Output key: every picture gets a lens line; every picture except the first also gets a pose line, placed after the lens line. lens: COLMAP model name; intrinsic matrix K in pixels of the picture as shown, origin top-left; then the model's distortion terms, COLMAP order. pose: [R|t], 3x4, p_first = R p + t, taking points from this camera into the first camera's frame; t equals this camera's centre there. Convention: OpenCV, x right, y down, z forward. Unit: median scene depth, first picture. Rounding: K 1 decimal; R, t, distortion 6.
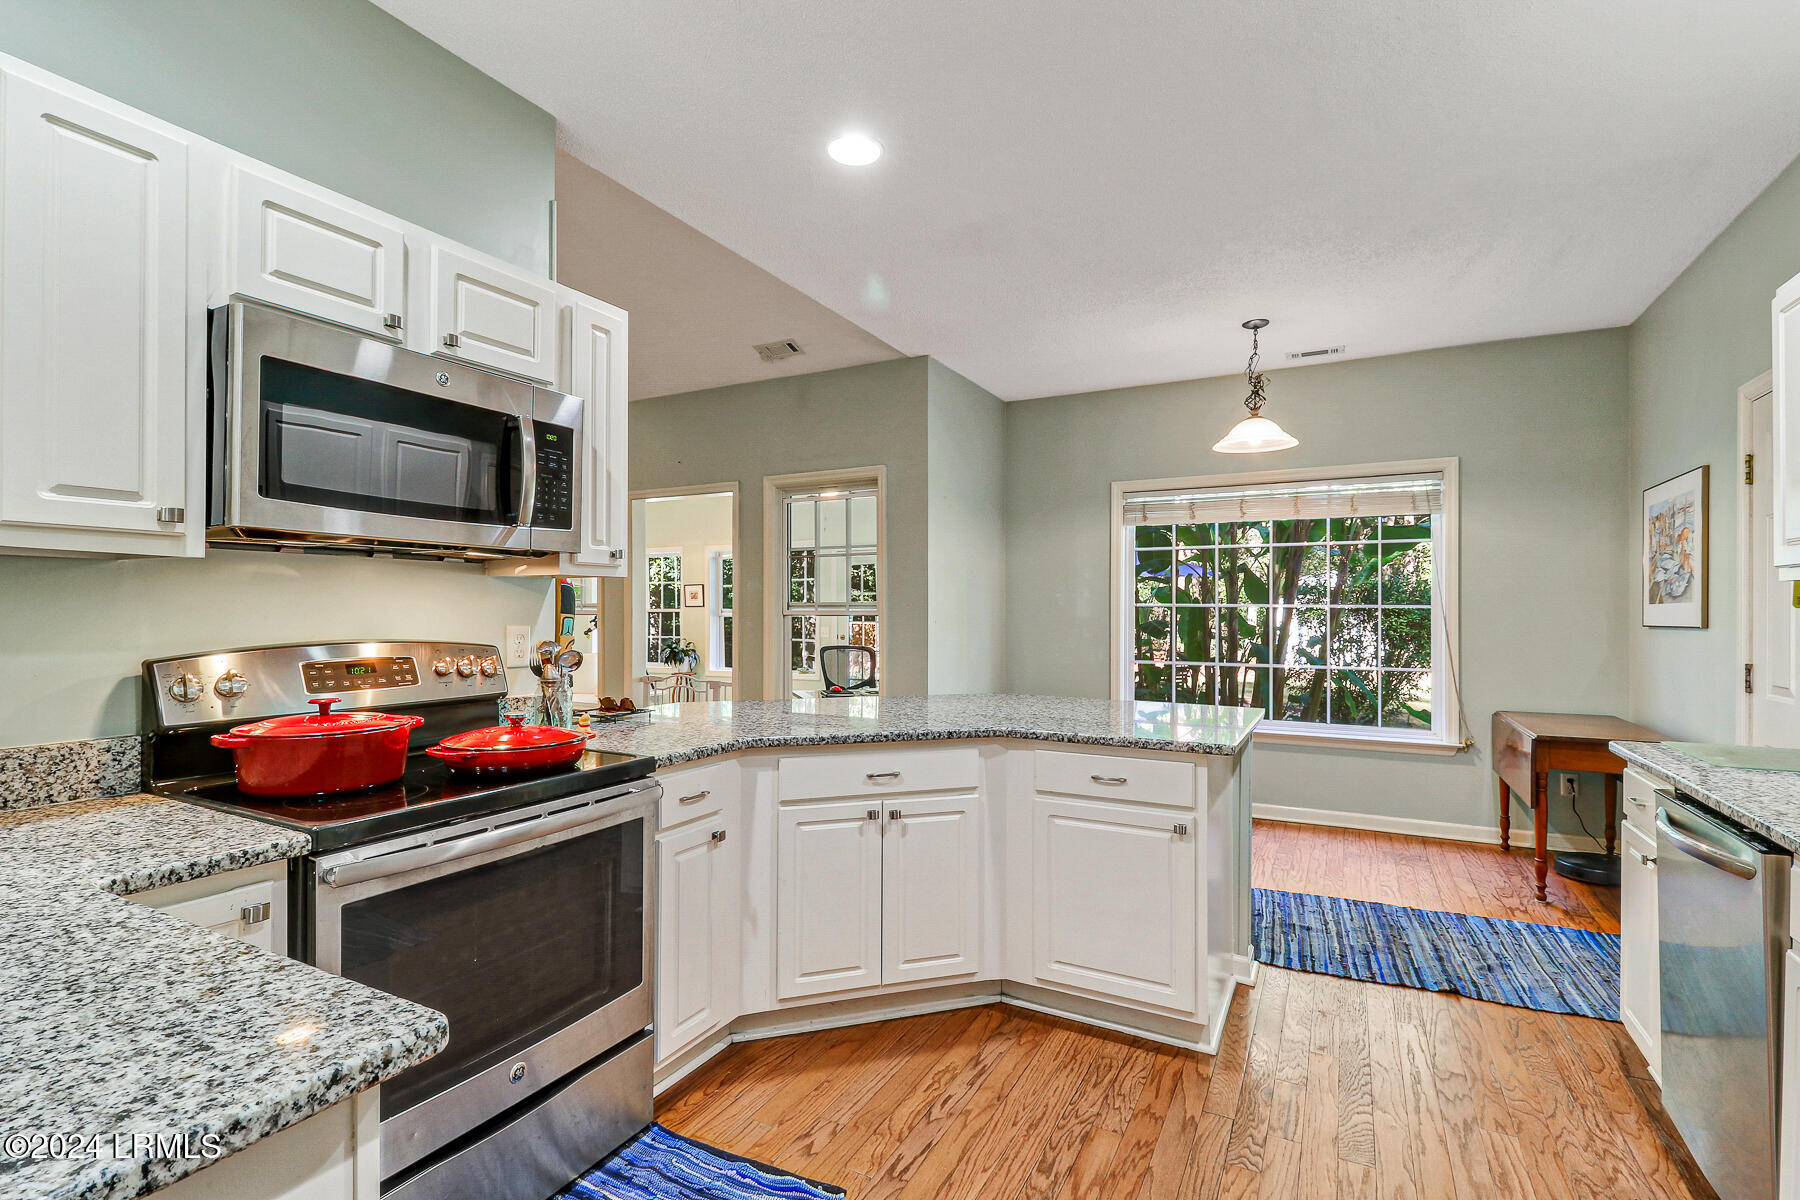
lens RADIAL K [[834.9, 0, 906.4], [0, 834.9, 607.5], [0, 0, 1]] dist [0.000800, -0.000040]
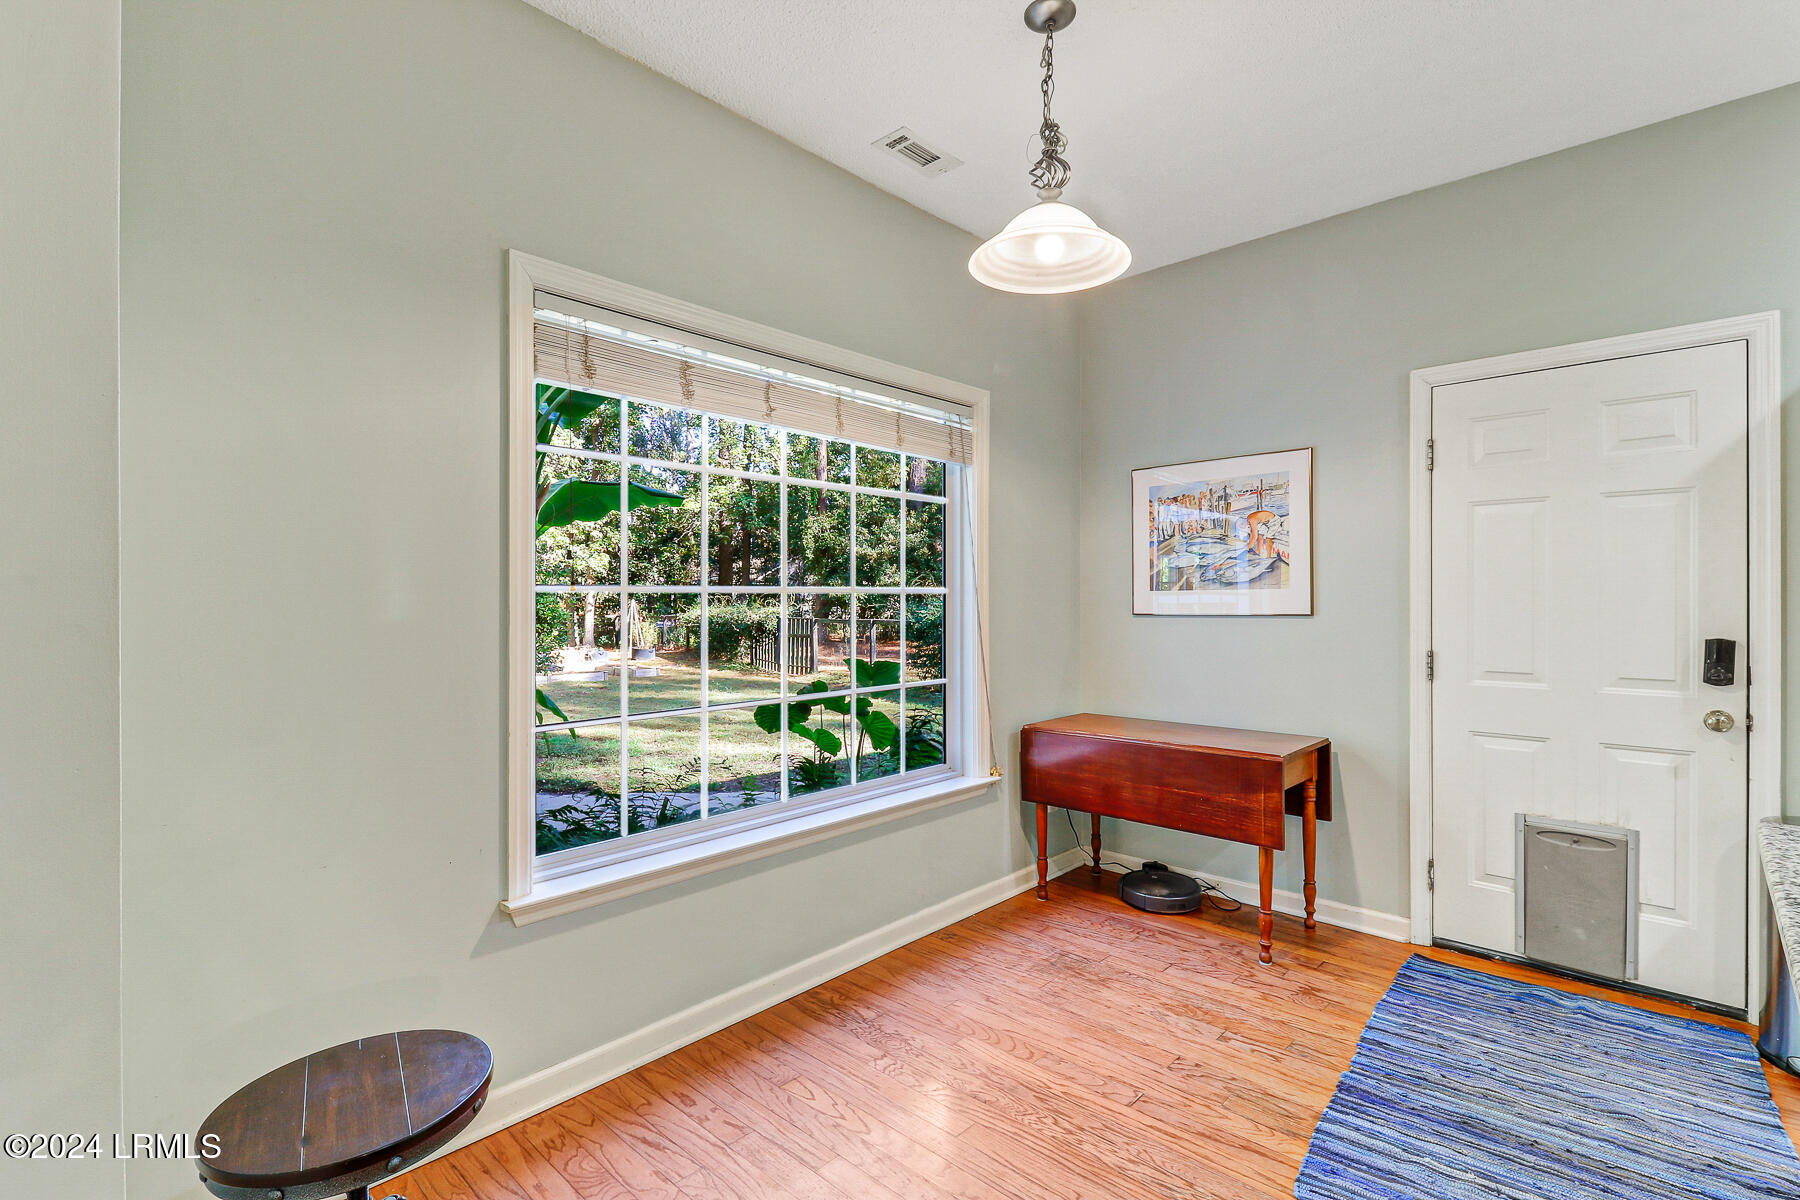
lens RADIAL K [[826.0, 0, 900.0], [0, 826.0, 600.0], [0, 0, 1]] dist [0.020659, -0.012971]
pose [[0.266477, -0.002318, 0.963838, -0.111636], [-0.001915, 0.999994, 0.002934, 0.006080], [-0.963839, -0.002628, 0.266471, 1.346554]]
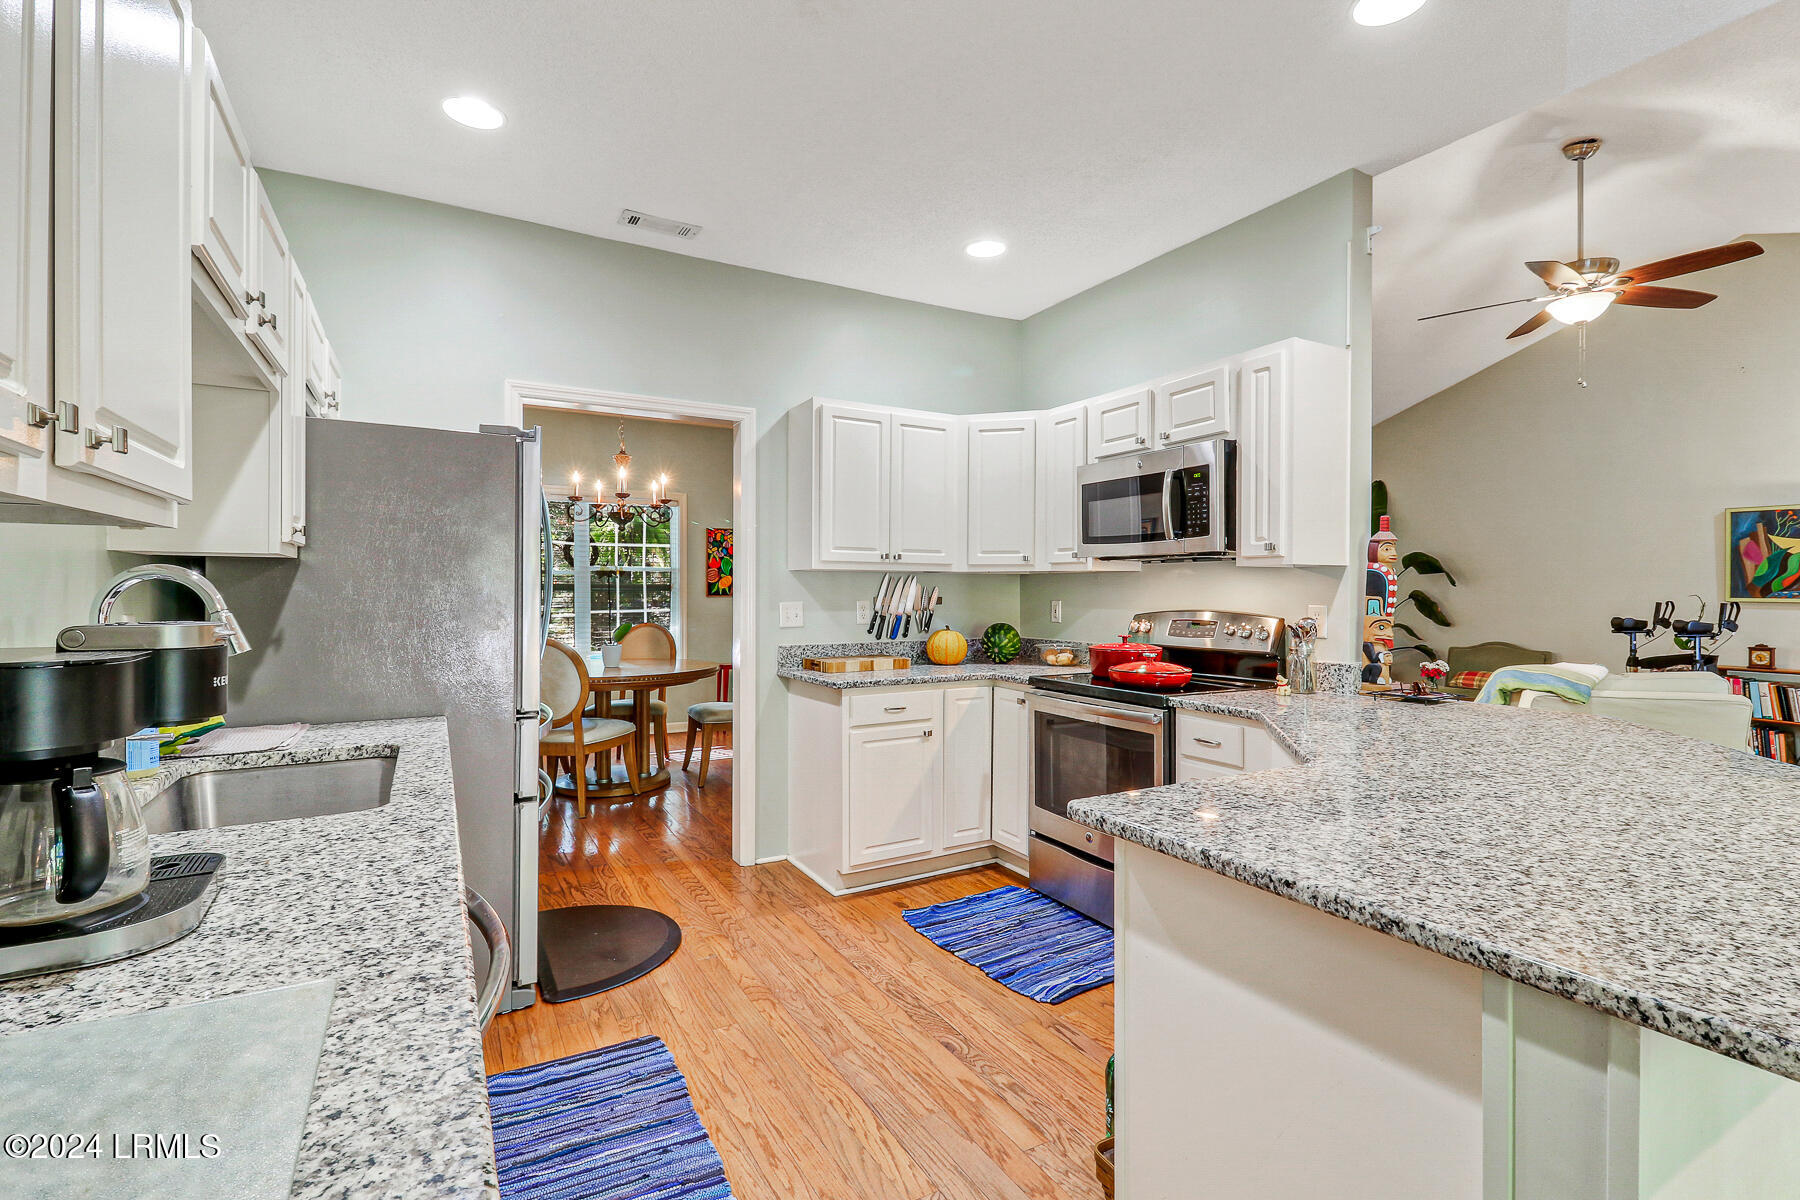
lens RADIAL K [[834.9, 0, 906.4], [0, 834.9, 607.5], [0, 0, 1]] dist [0.000800, -0.000040]
pose [[-0.539825, 0.010893, -0.841707, 0.742650], [-0.004901, 0.999859, 0.016083, 0.005620], [0.841763, 0.012807, -0.539695, 0.927588]]
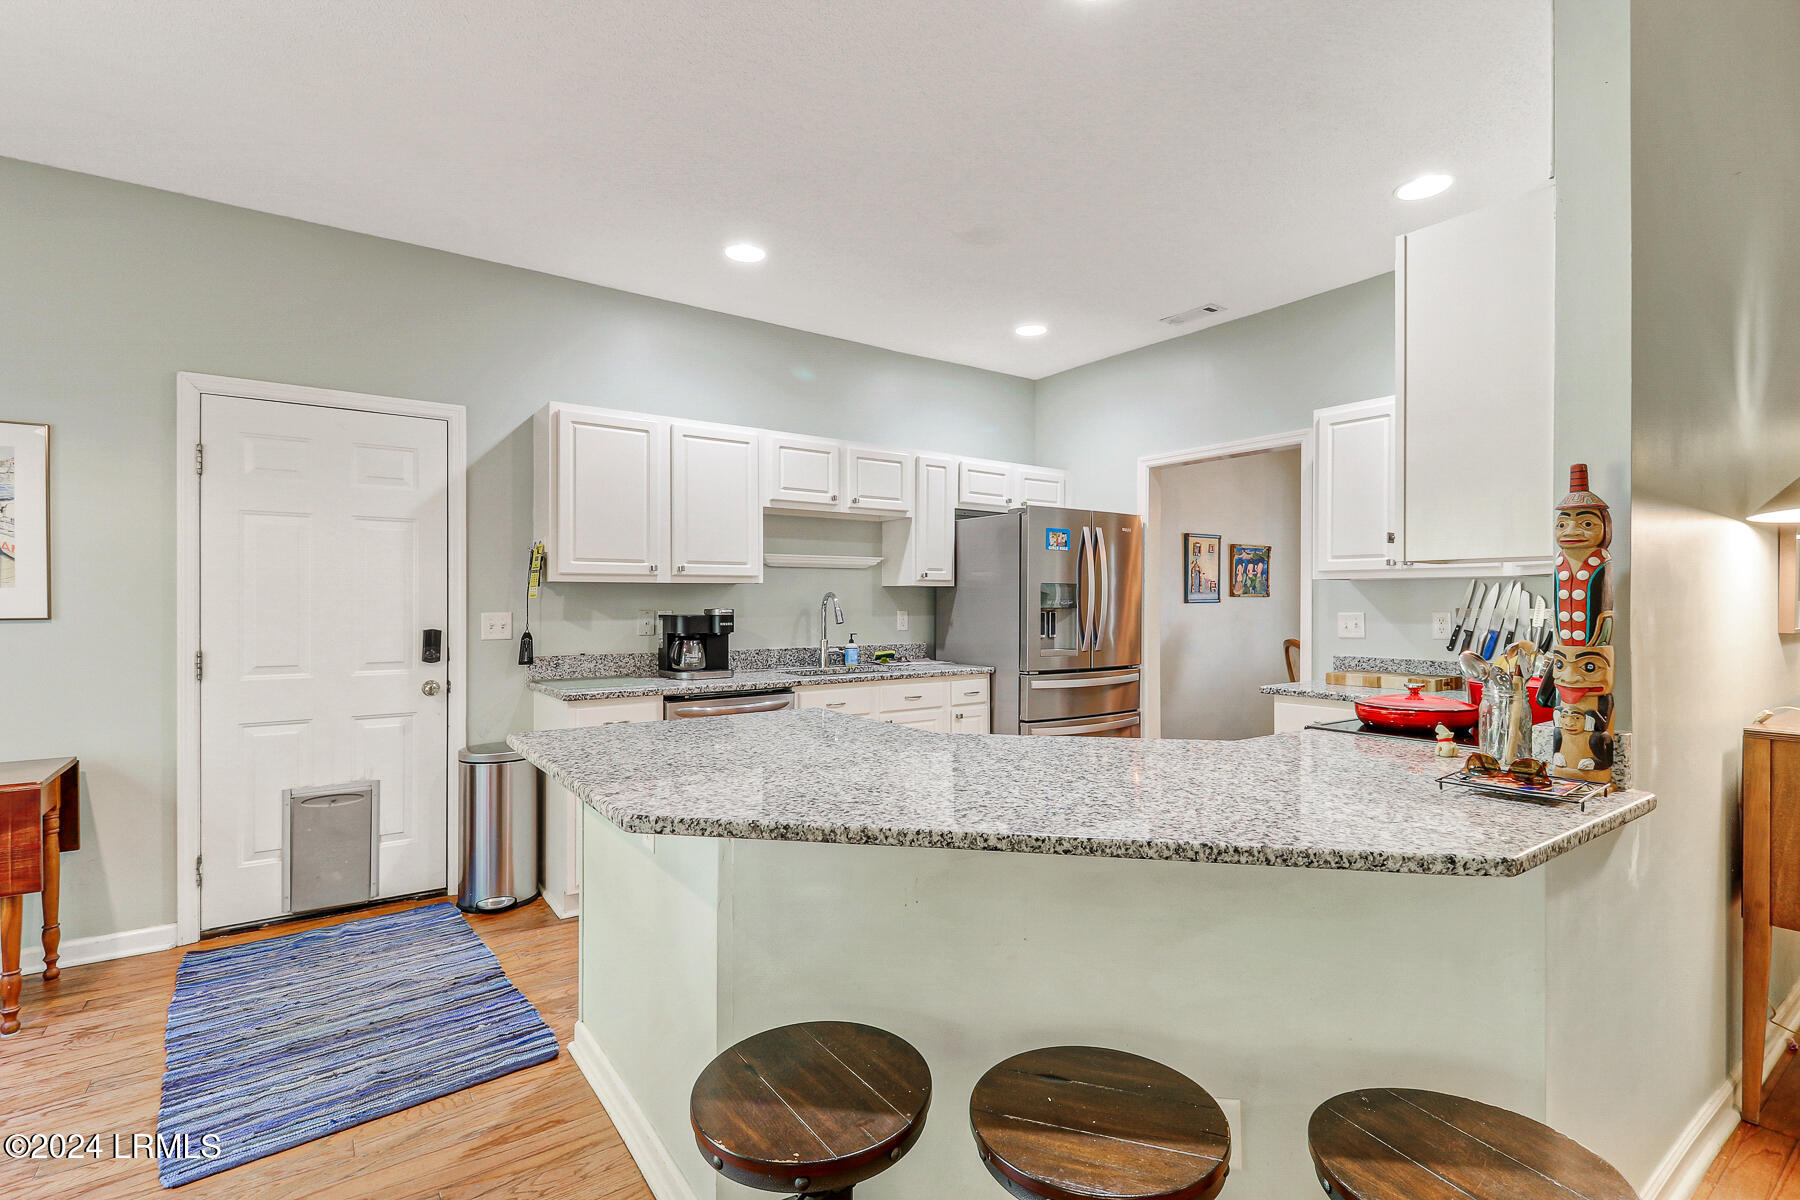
lens RADIAL K [[834.9, 0, 906.4], [0, 834.9, 607.5], [0, 0, 1]] dist [0.000800, -0.000040]
pose [[-0.893751, -0.005470, 0.448531, -0.210242], [-0.003553, 0.999981, 0.005113, 0.006642], [-0.448550, 0.002976, -0.893753, 1.522102]]
